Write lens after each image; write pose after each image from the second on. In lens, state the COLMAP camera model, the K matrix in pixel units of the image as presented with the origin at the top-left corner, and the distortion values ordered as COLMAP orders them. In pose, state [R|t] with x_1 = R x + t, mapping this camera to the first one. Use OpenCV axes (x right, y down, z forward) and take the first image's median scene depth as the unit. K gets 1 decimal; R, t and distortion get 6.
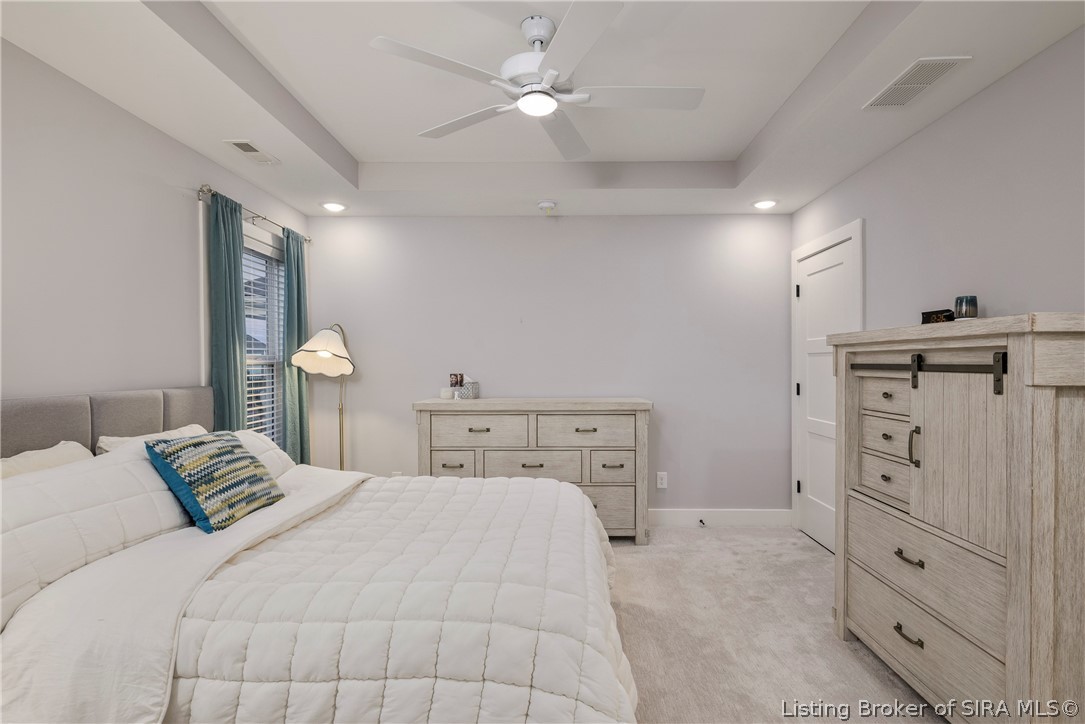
lens RADIAL K [[517.5, 0, 540.8], [0, 517.5, 363.0], [0, 0, 1]] dist [-0.002236, 0.000906]
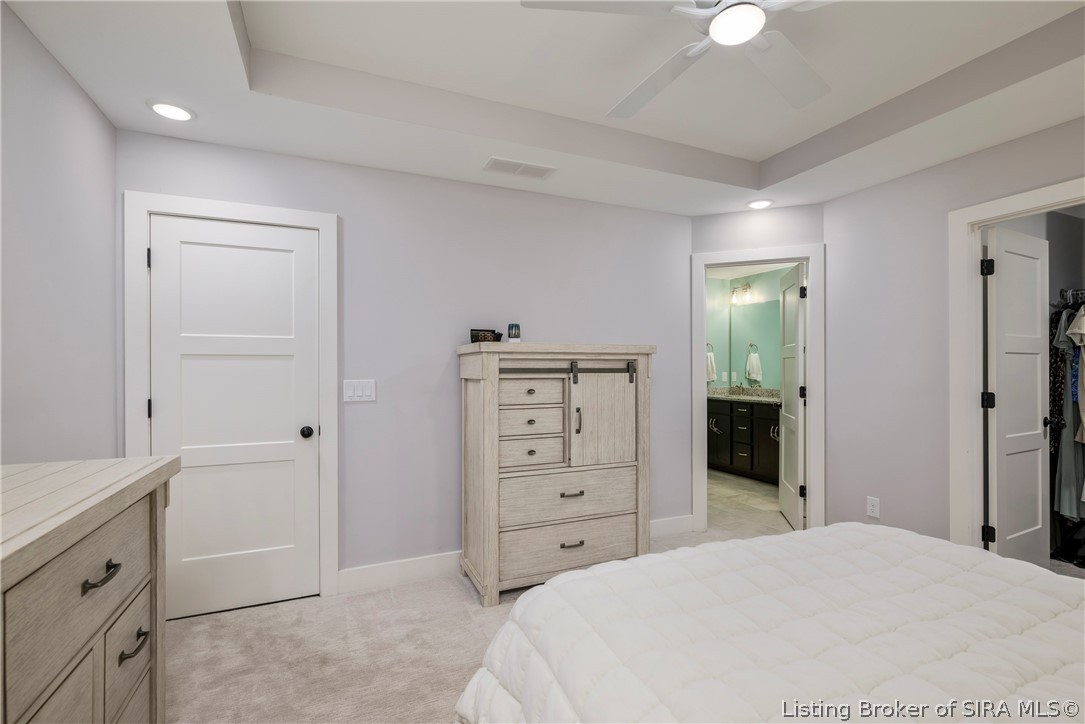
lens RADIAL K [[524.0, 0, 543.1], [0, 524.0, 368.9], [0, 0, 1]] dist [0.002028, 0.000133]
pose [[-0.433471, 0.006427, 0.901145, -0.674441], [0.003775, 0.999979, -0.005316, 0.012726], [-0.901160, 0.001098, -0.433486, 1.802897]]
